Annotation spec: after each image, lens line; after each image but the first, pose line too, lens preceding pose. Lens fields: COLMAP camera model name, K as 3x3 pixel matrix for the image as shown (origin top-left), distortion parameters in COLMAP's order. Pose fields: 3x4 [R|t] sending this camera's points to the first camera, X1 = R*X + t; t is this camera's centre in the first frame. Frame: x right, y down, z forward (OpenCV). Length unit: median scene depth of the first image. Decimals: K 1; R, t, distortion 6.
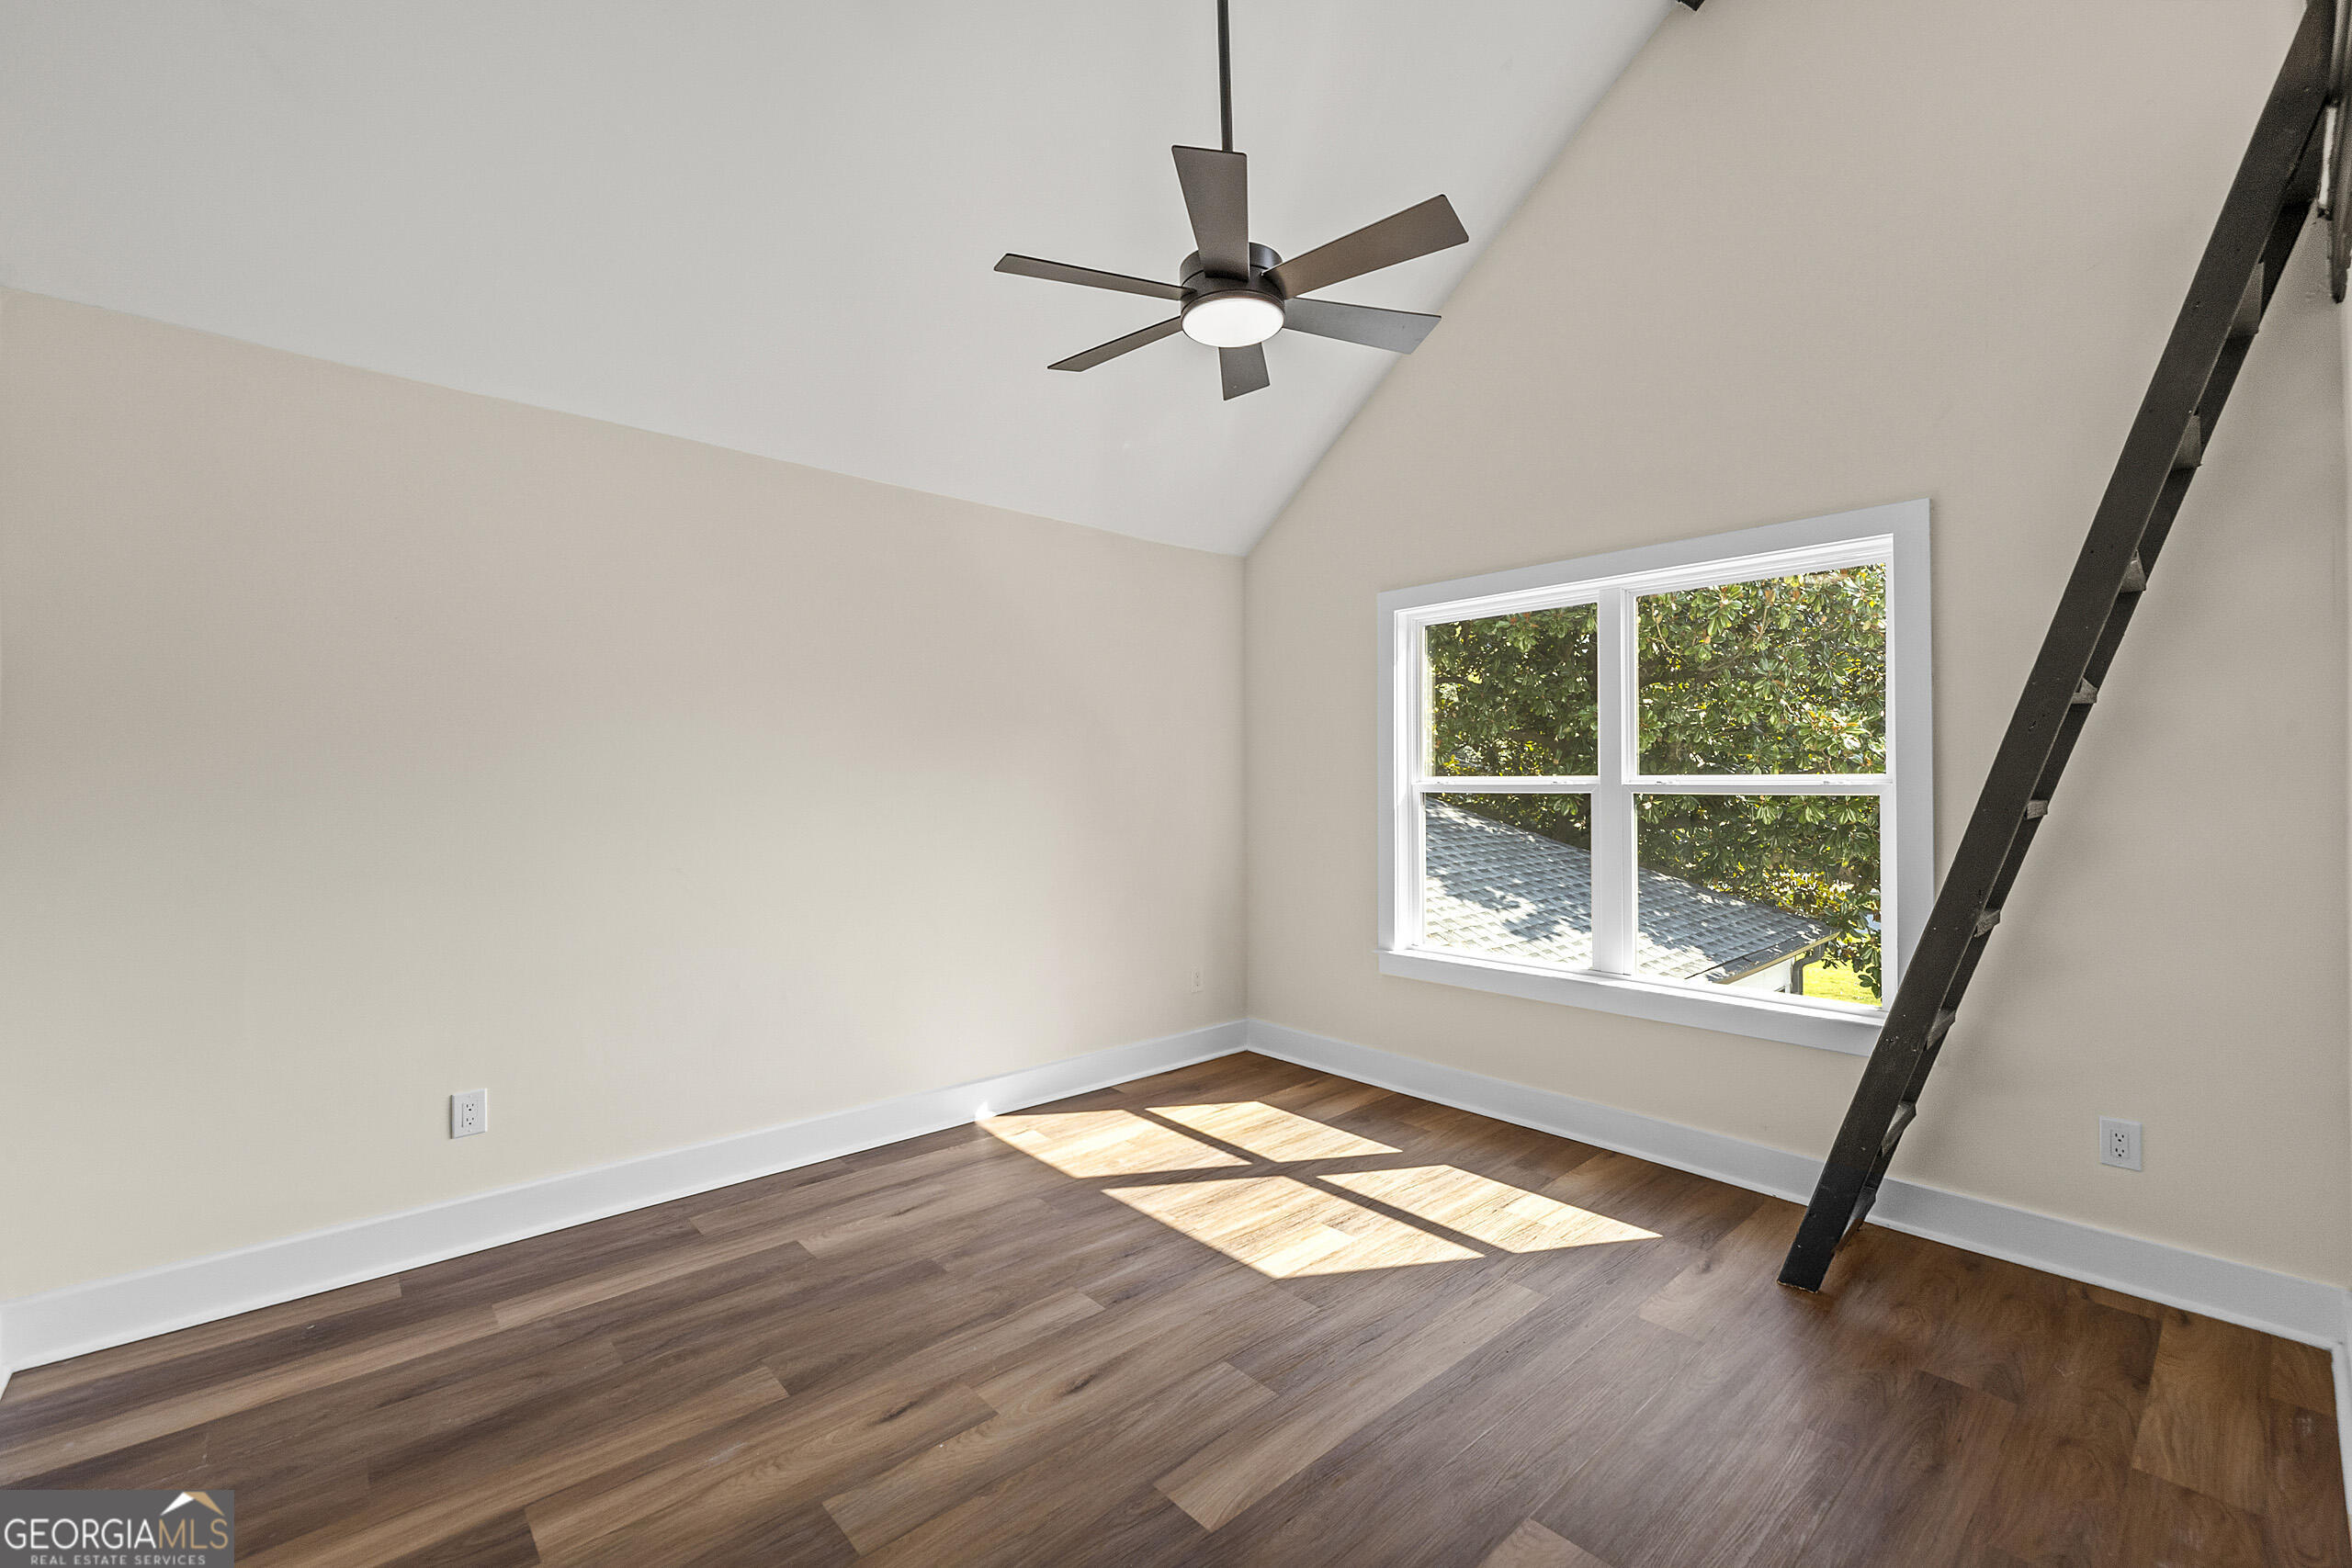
lens RADIAL K [[982.1, 0, 1117.9], [0, 982.1, 779.6], [0, 0, 1]] dist [0.001993, 0.000166]
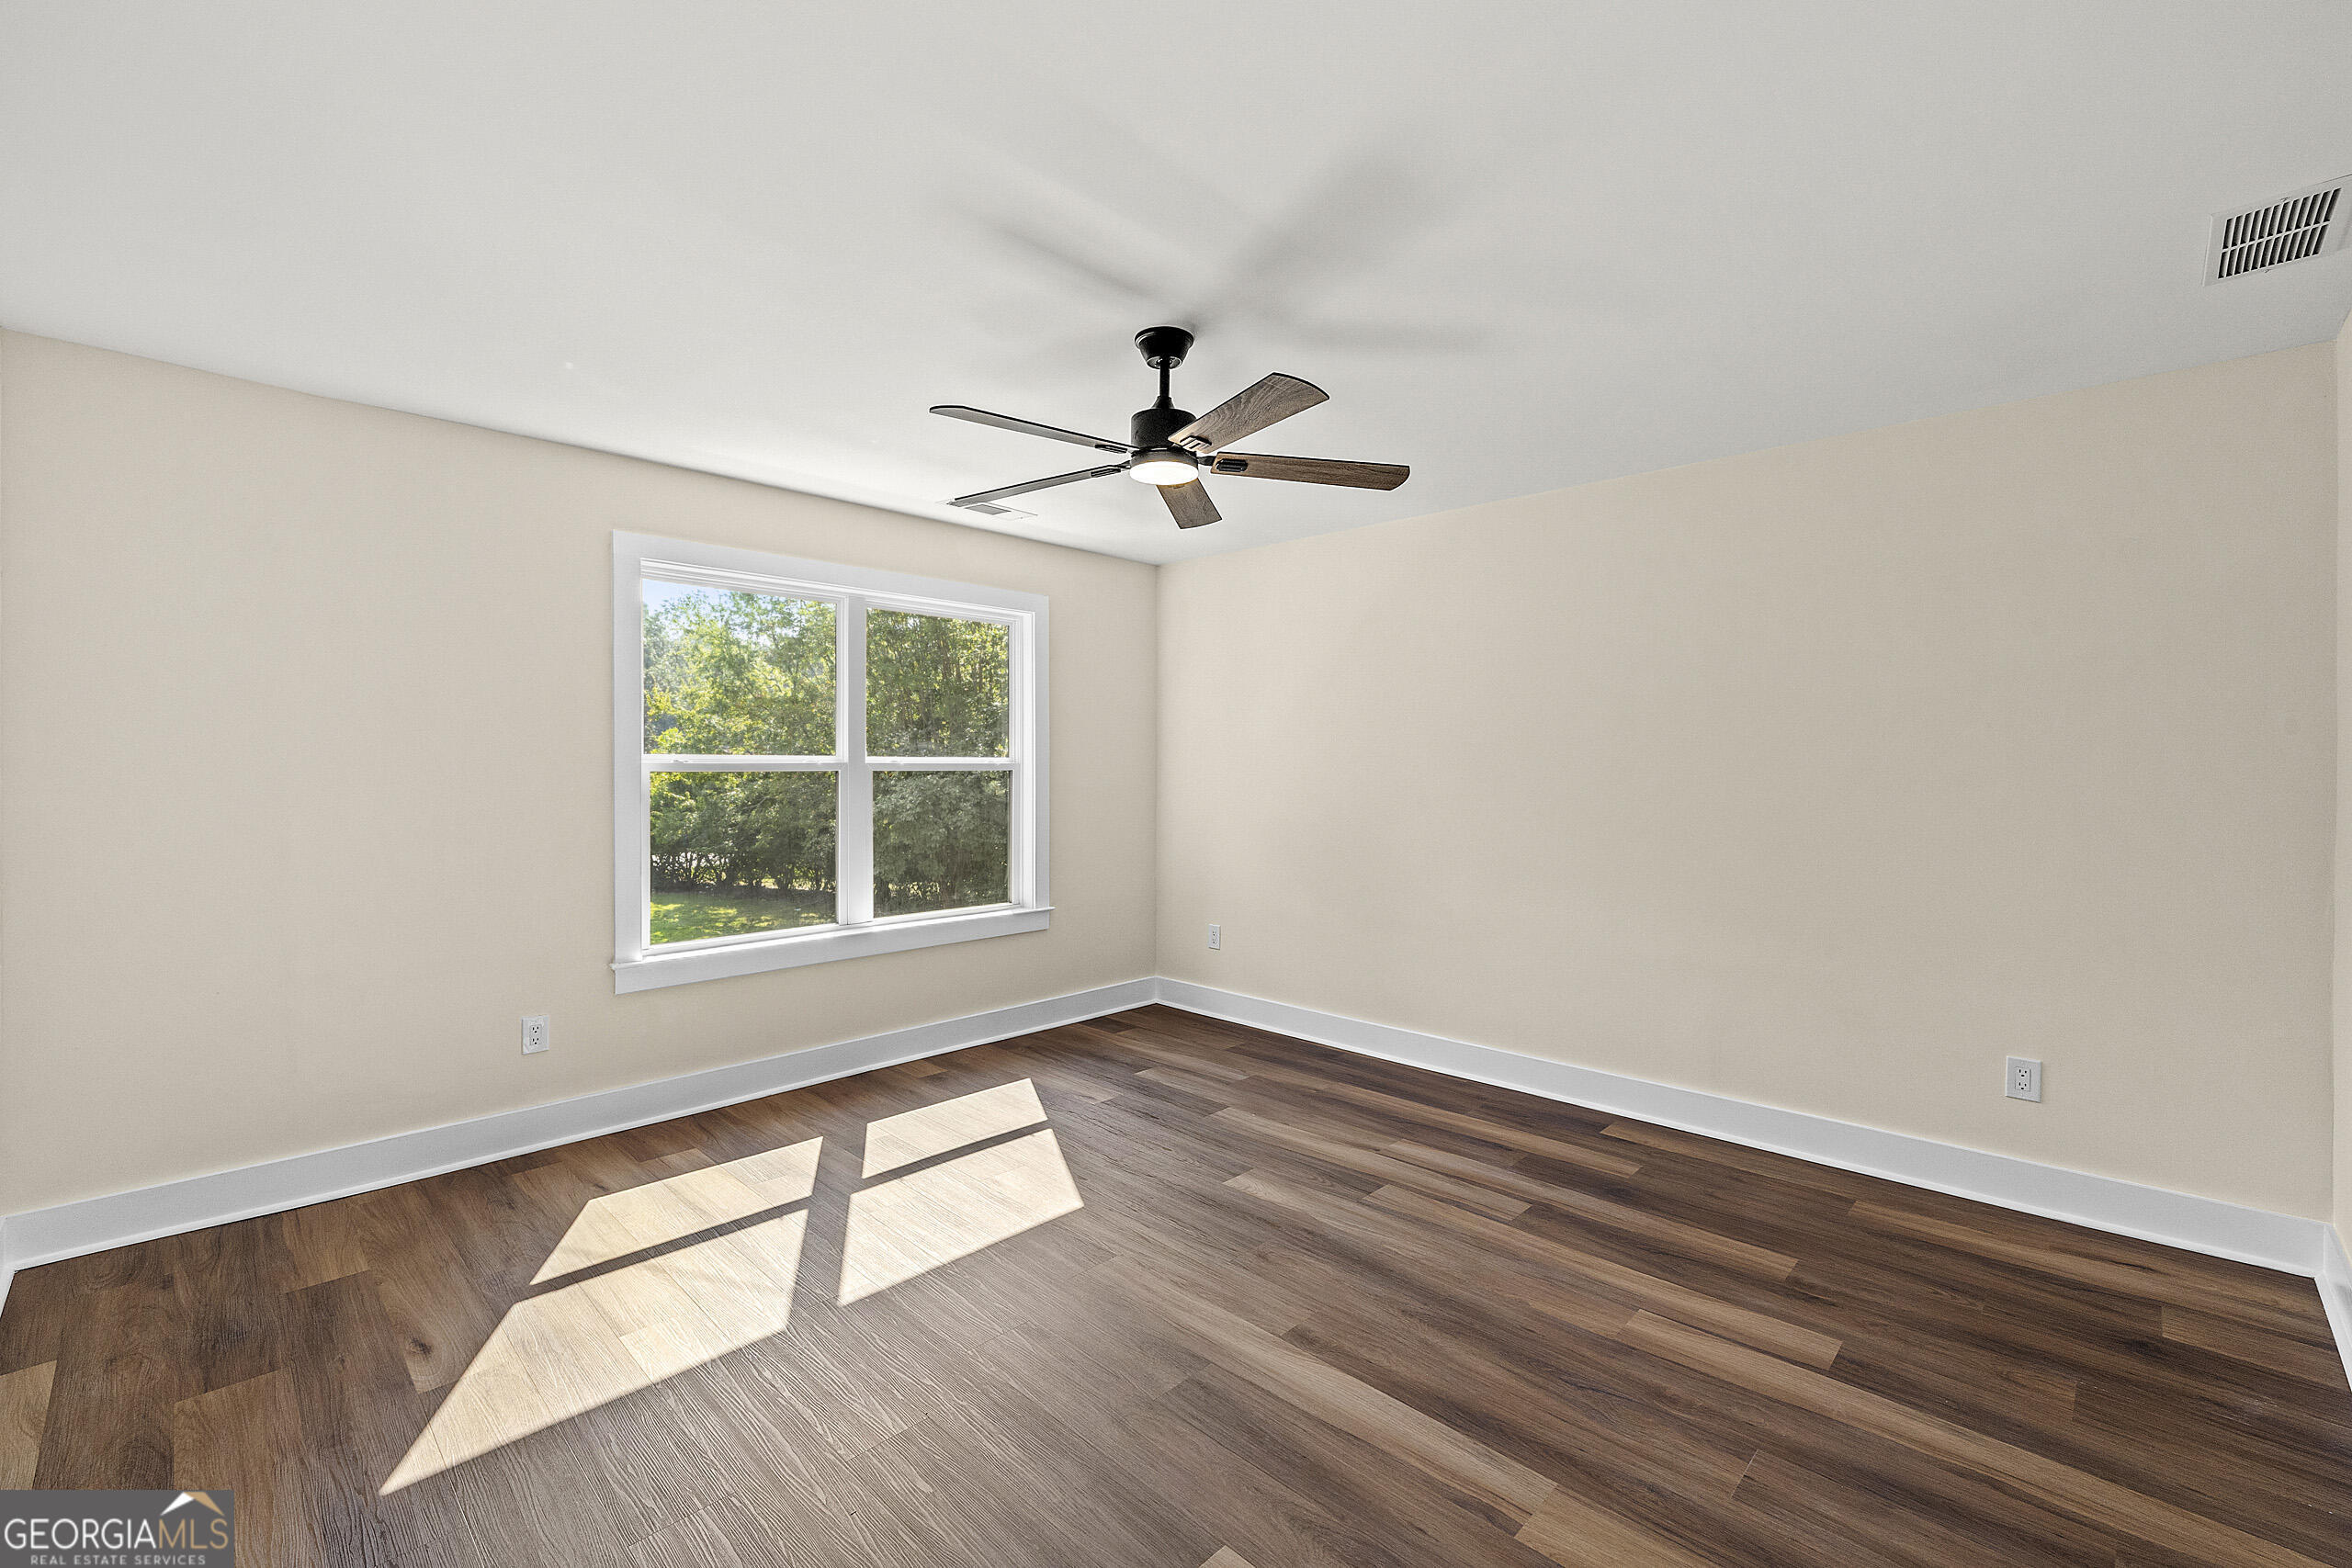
lens RADIAL K [[982.1, 0, 1117.9], [0, 982.1, 779.6], [0, 0, 1]] dist [0.001993, 0.000166]
pose [[-0.054372, -0.017659, 0.998365, -0.714342], [-0.004825, 0.999837, 0.017422, 0.002159], [-0.998509, -0.003870, -0.054448, 0.771322]]
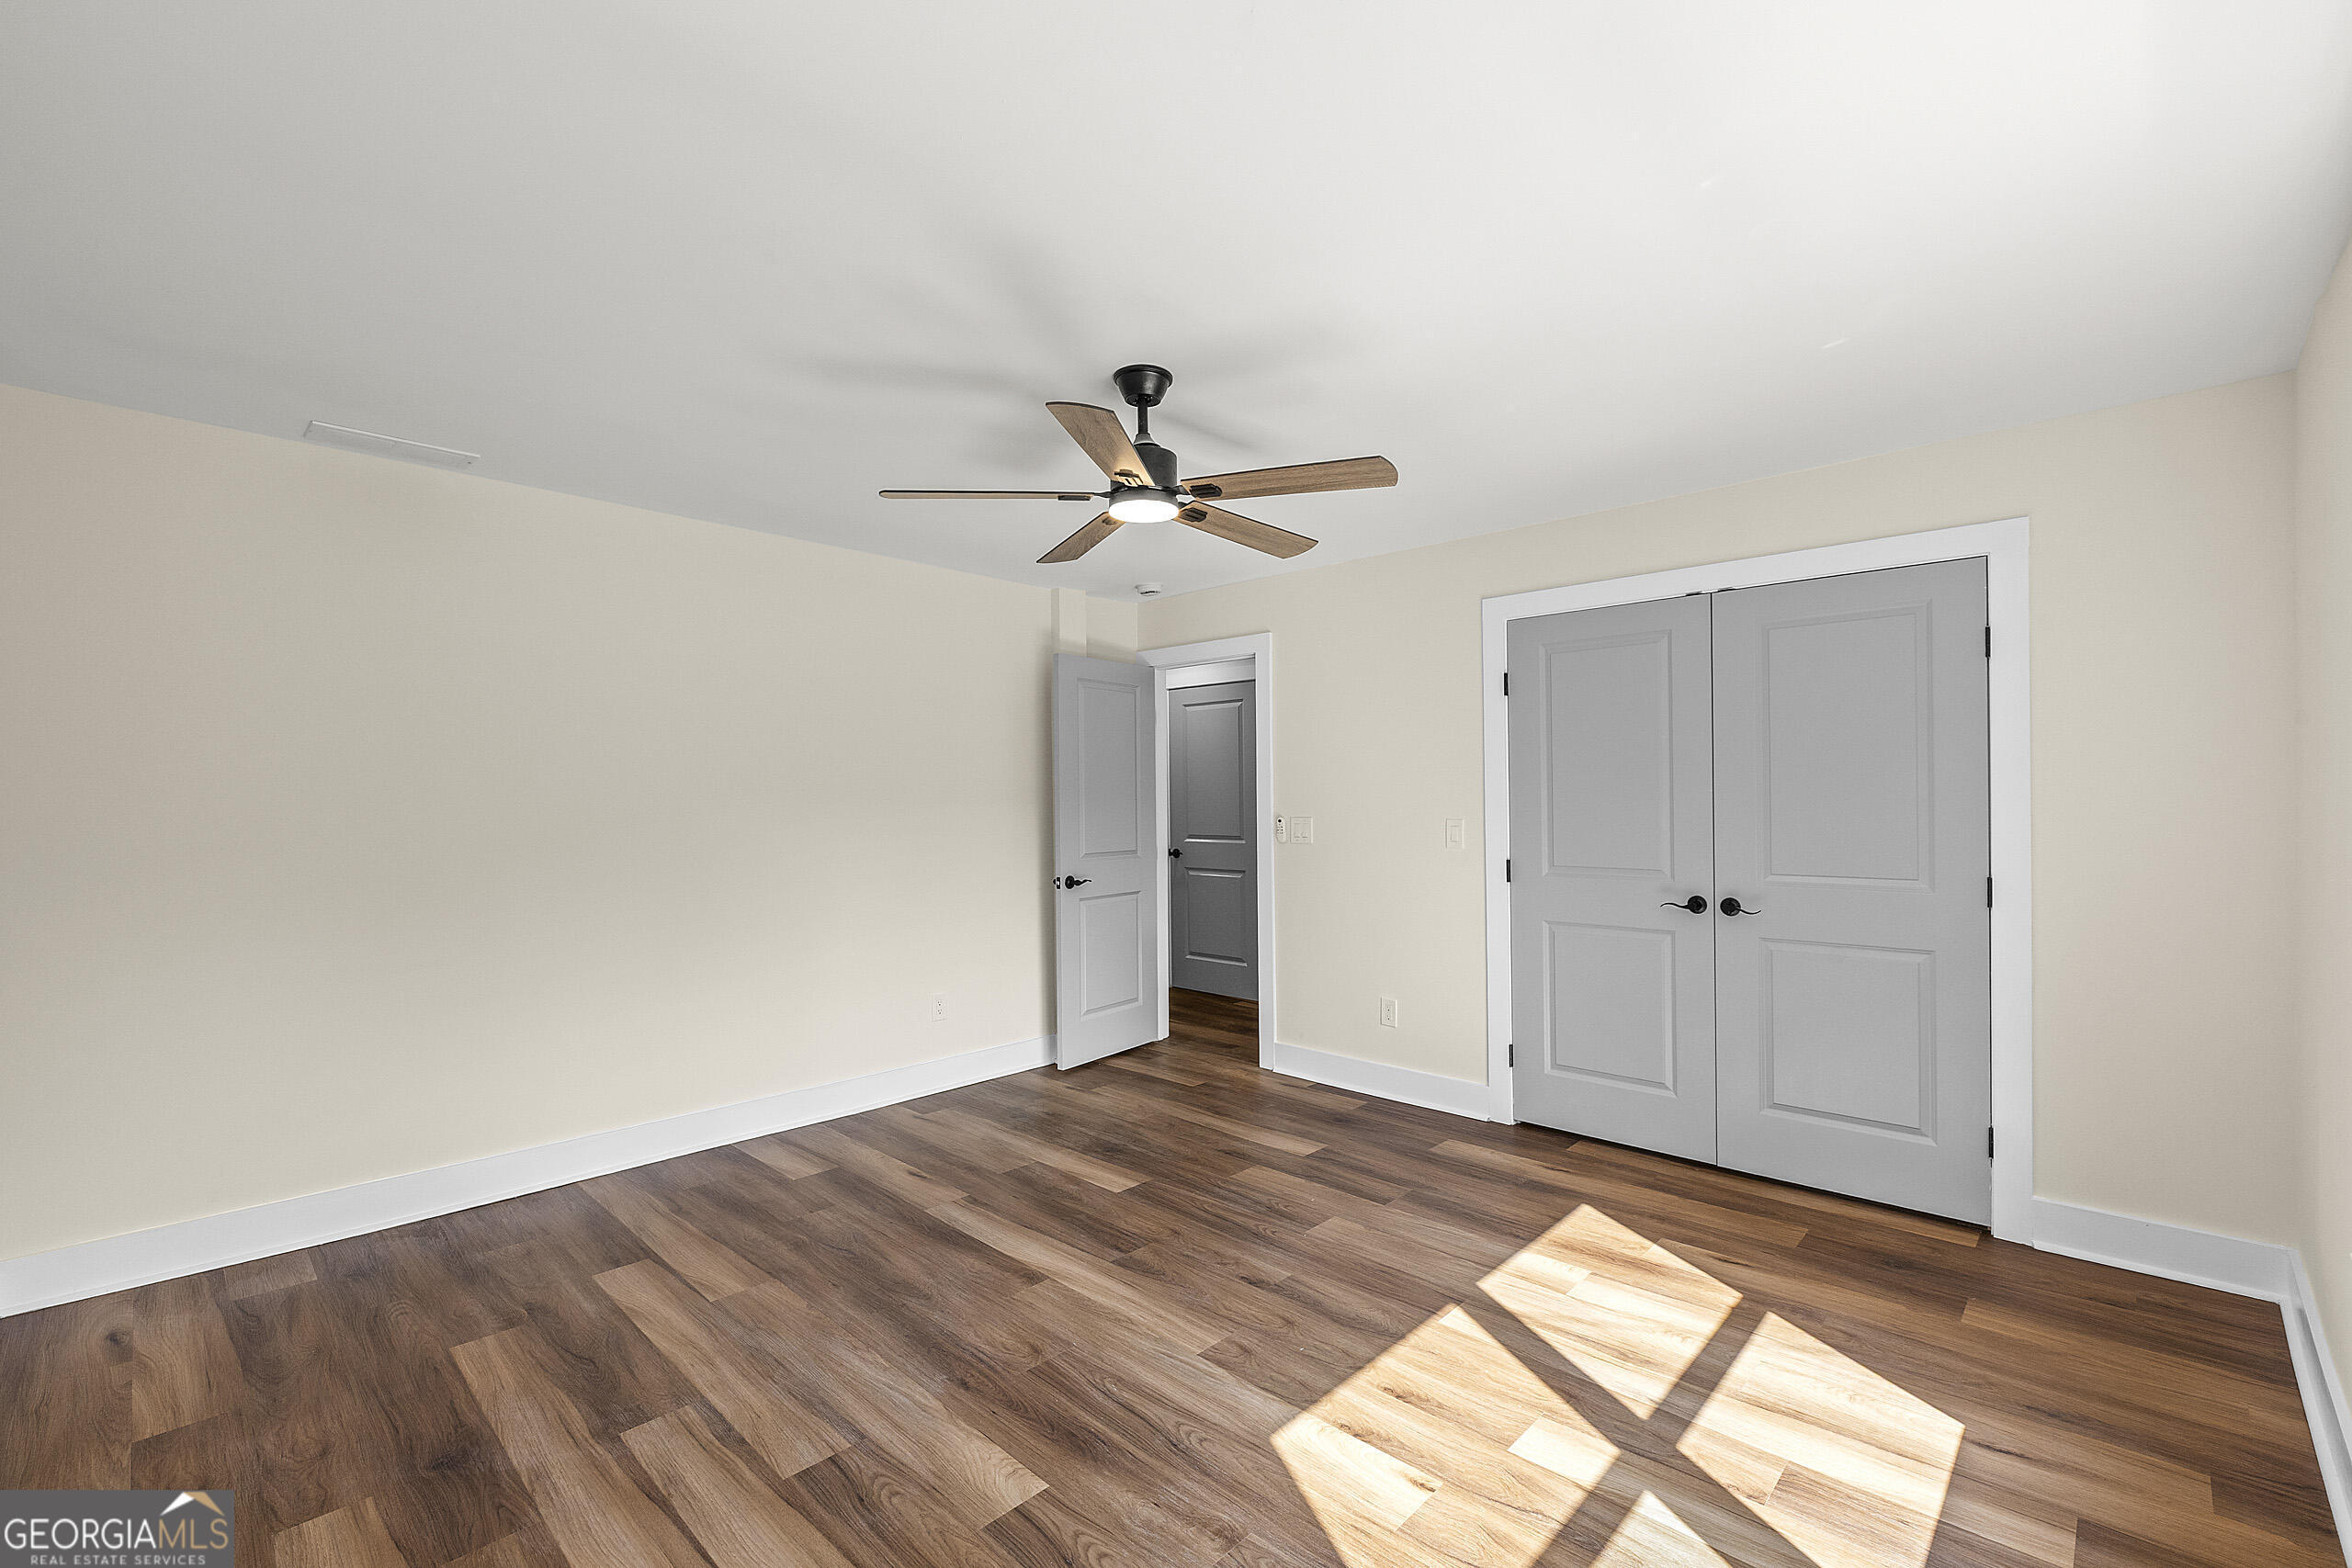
lens RADIAL K [[982.1, 0, 1117.9], [0, 982.1, 779.6], [0, 0, 1]] dist [0.001993, 0.000166]
pose [[0.064282, -0.020175, -0.997728, 0.733626], [0.007328, 0.999778, -0.019745, 0.000777], [0.997905, -0.006043, 0.064416, 0.631239]]
